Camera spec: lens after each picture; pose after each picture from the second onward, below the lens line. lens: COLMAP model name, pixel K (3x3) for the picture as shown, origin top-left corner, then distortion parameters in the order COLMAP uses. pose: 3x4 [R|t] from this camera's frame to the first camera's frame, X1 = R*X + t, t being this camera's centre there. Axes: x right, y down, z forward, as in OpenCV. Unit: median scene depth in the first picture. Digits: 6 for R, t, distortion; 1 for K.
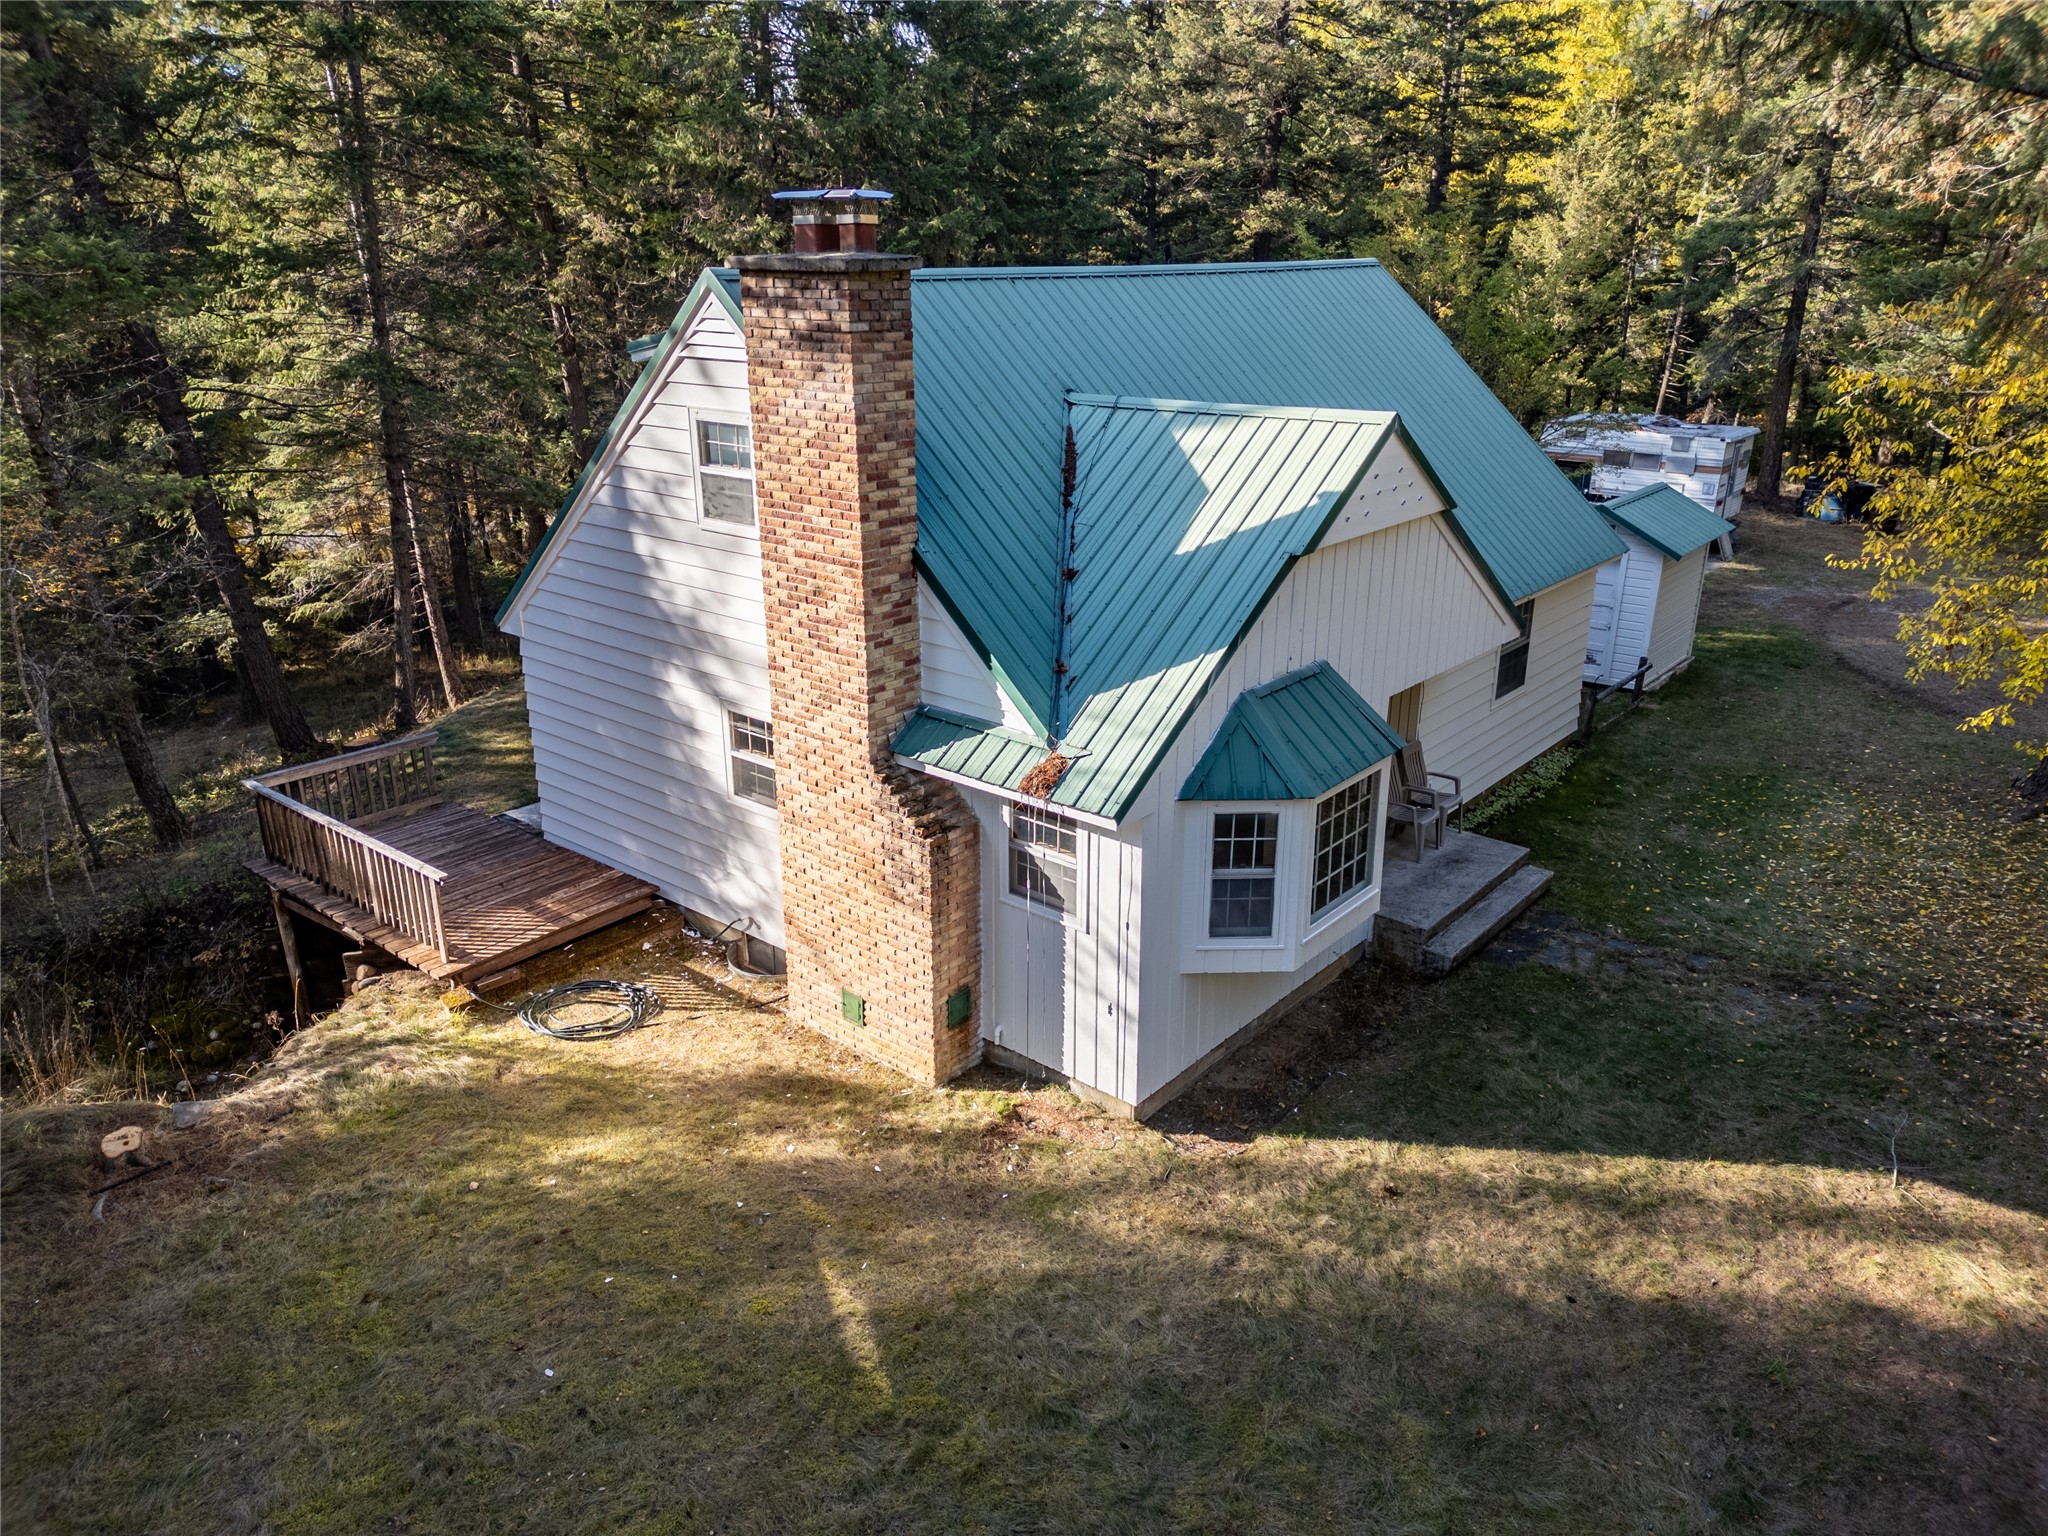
lens RADIAL K [[1409.2, 0, 1024.0], [0, 1409.2, 768.0], [0, 0, 1]] dist [0.049751, -0.049712]
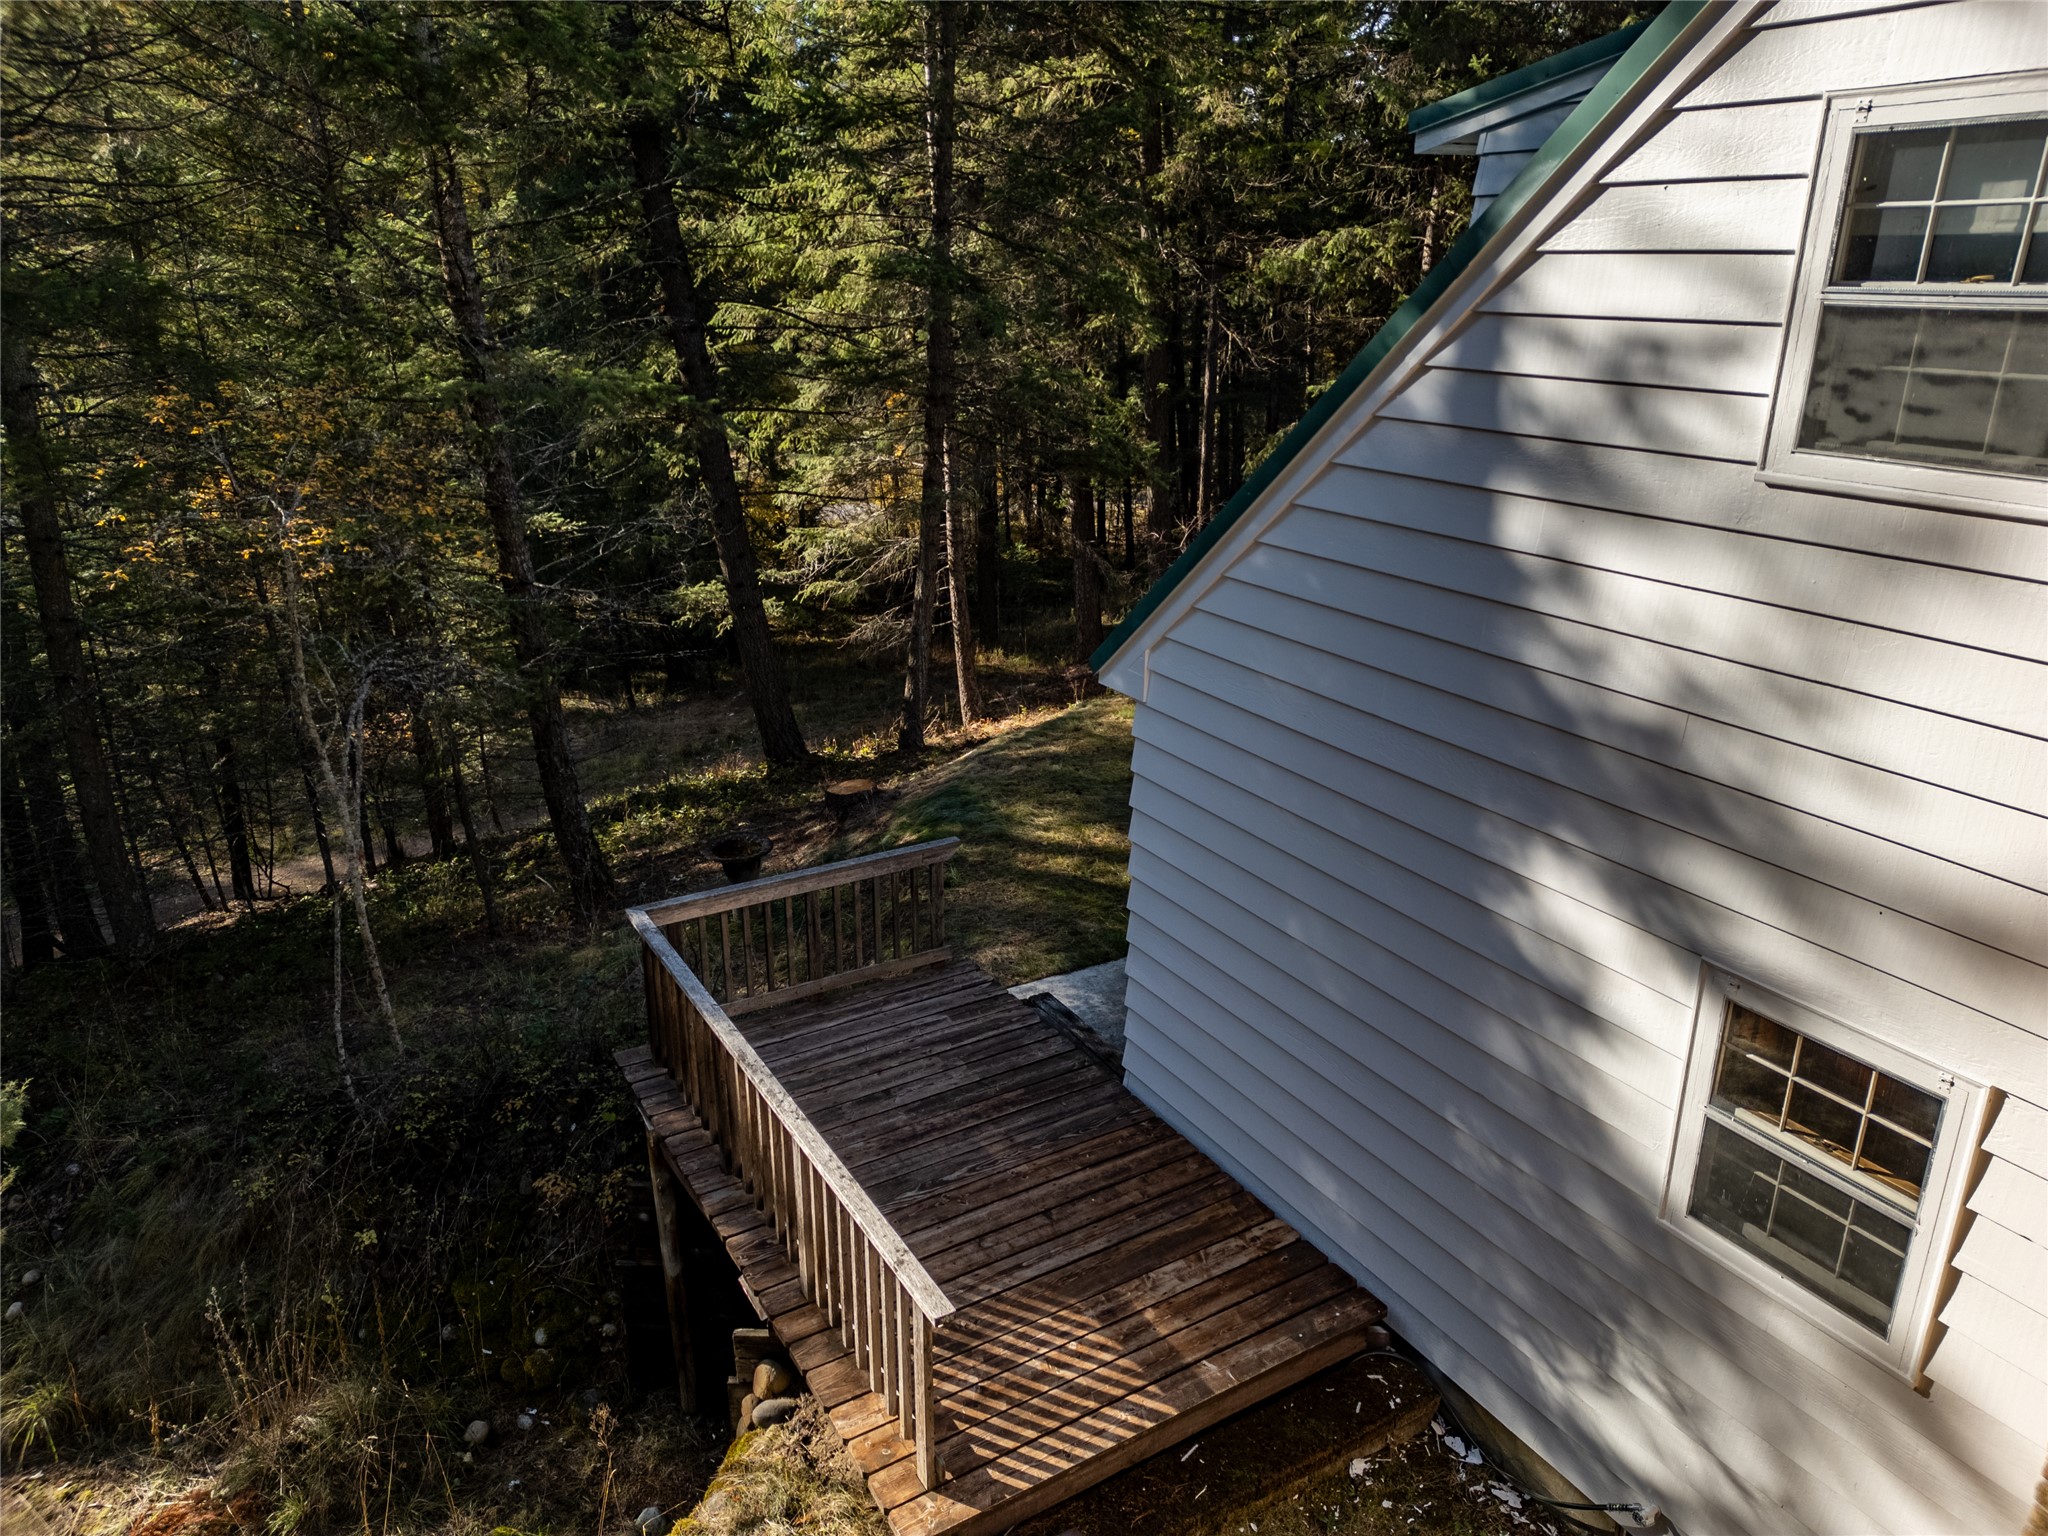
lens RADIAL K [[1417.8, 0, 1028.8], [0, 1417.8, 793.7], [0, 0, 1]] dist [0.049609, -0.002526]
pose [[0.941194, 0.123794, -0.314372, -0.189995], [-0.118875, 0.992297, 0.034852, -0.059676], [0.316265, 0.004568, 0.948660, 0.425151]]
